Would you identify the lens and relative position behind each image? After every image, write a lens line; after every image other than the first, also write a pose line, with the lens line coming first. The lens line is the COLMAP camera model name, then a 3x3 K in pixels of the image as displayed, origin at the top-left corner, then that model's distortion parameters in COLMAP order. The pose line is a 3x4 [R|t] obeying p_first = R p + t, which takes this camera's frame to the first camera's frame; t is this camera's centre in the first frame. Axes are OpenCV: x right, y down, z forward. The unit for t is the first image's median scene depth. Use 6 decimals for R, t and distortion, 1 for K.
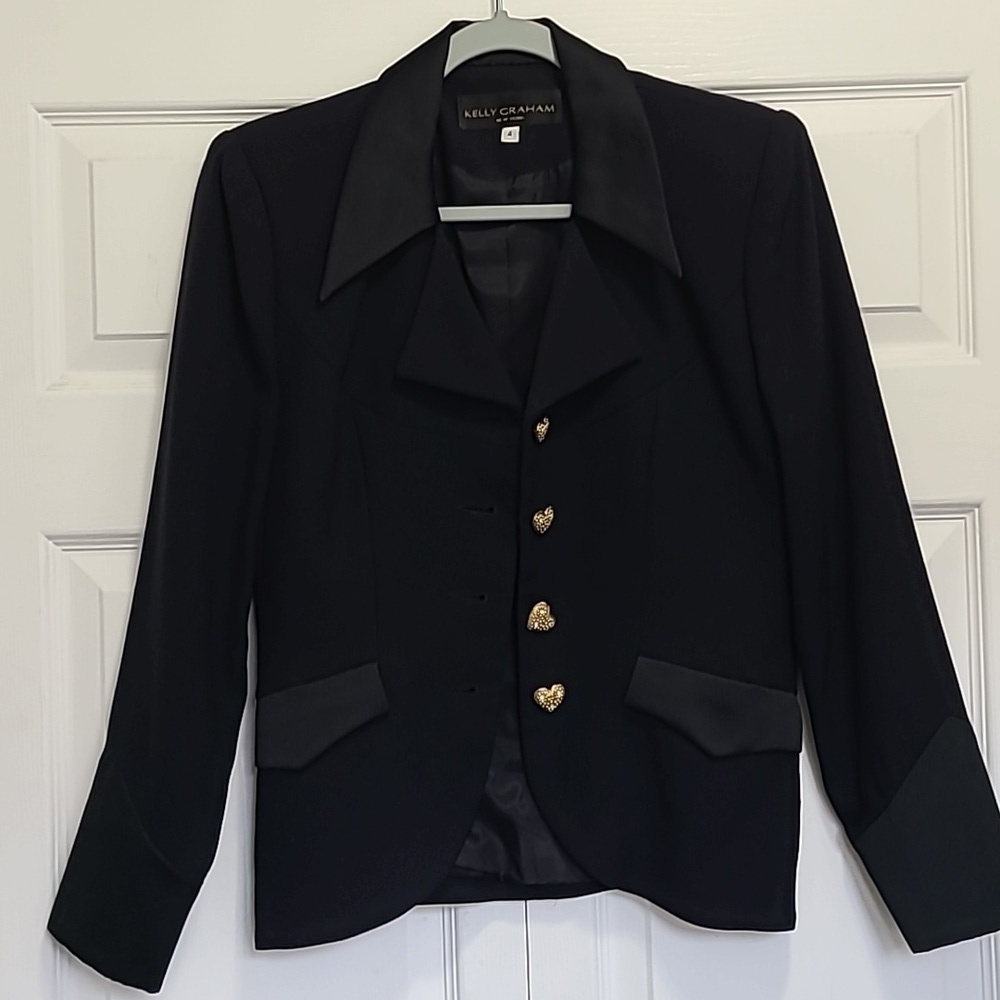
lens RADIAL K [[1608.8, 0, 481.3], [0, 1608.8, 497.3], [0, 0, 1]] dist [0.006193, 0.235818]
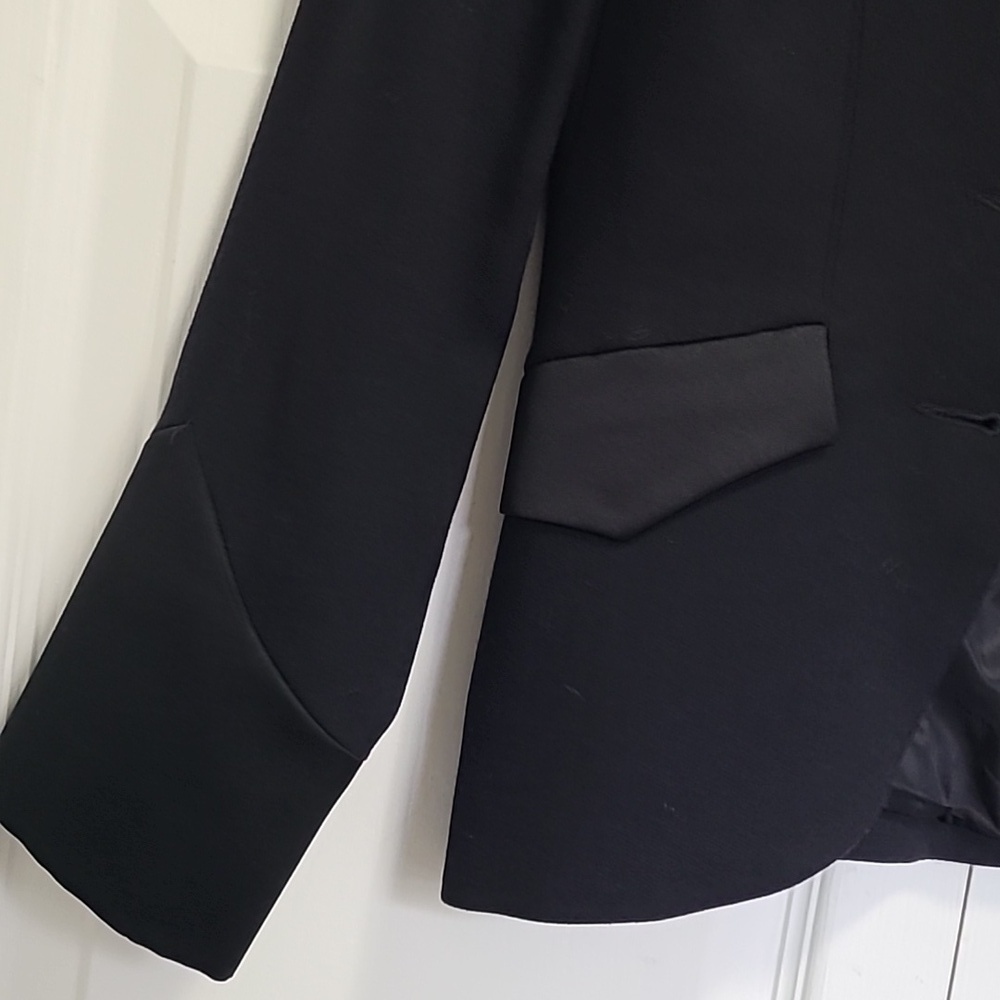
lens RADIAL K [[1695.0, 0, 500.0], [0, 1695.0, 500.0], [0, 0, 1]] dist [0.011775, 0.246972]
pose [[0.981185, 0.156653, 0.112855, -0.188523], [-0.171752, 0.975203, 0.139570, 0.096114], [-0.088192, -0.156327, 0.983760, 0.526643]]
